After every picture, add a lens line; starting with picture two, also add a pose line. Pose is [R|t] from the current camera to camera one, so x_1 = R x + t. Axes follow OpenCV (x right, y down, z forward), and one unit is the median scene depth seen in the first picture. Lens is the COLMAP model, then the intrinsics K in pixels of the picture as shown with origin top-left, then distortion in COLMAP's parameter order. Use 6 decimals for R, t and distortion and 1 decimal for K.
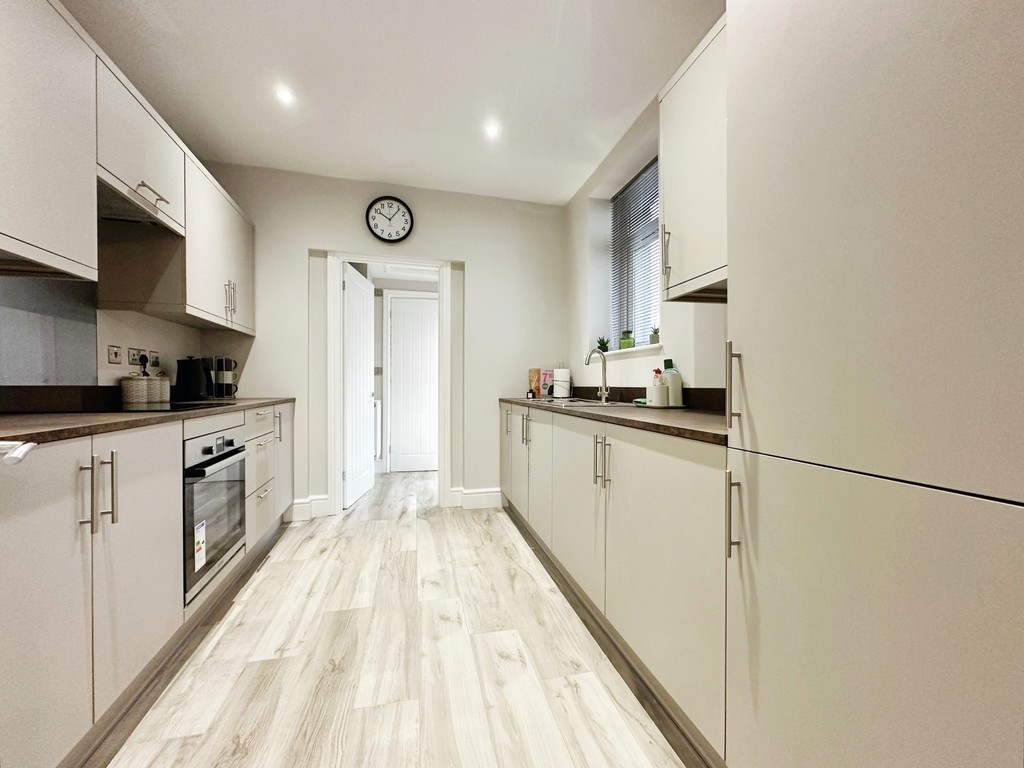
lens RADIAL K [[409.2, 0, 511.0], [0, 409.2, 385.9], [0, 0, 1]] dist [-0.001861, -0.000119]
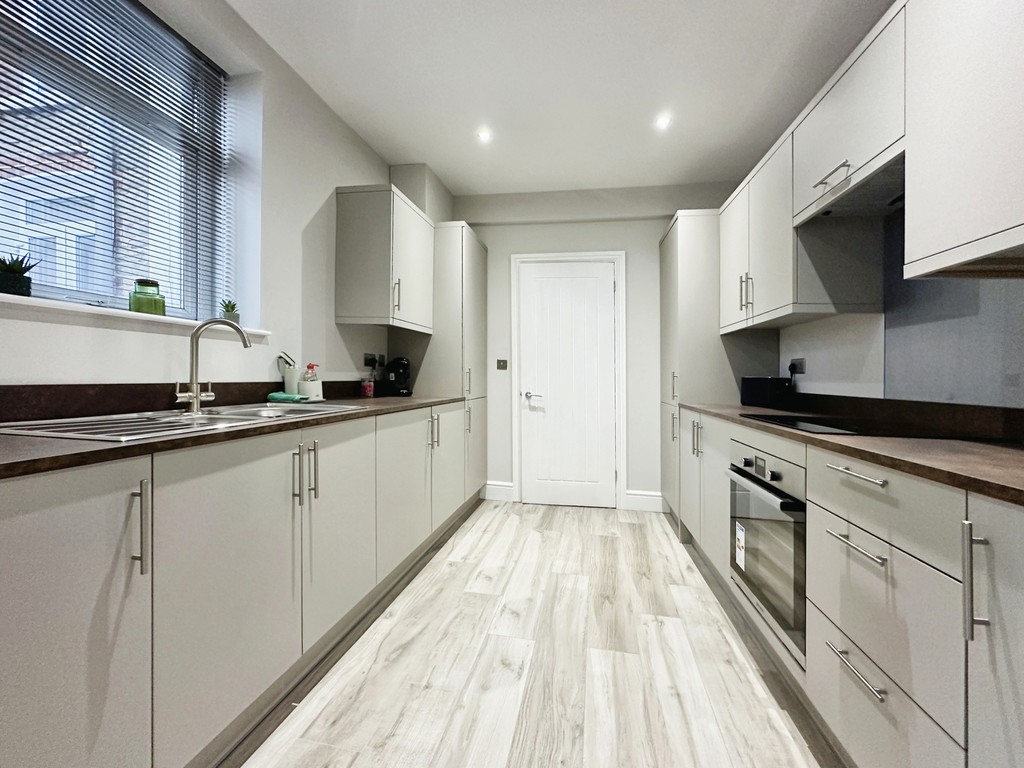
lens RADIAL K [[409.2, 0, 517.3], [0, 409.2, 383.2], [0, 0, 1]] dist [-0.001861, -0.000119]
pose [[-0.912149, -0.033349, 0.408500, -0.572768], [-0.027254, 0.999413, 0.020734, -0.030933], [-0.408952, 0.007779, -0.912523, 1.955942]]
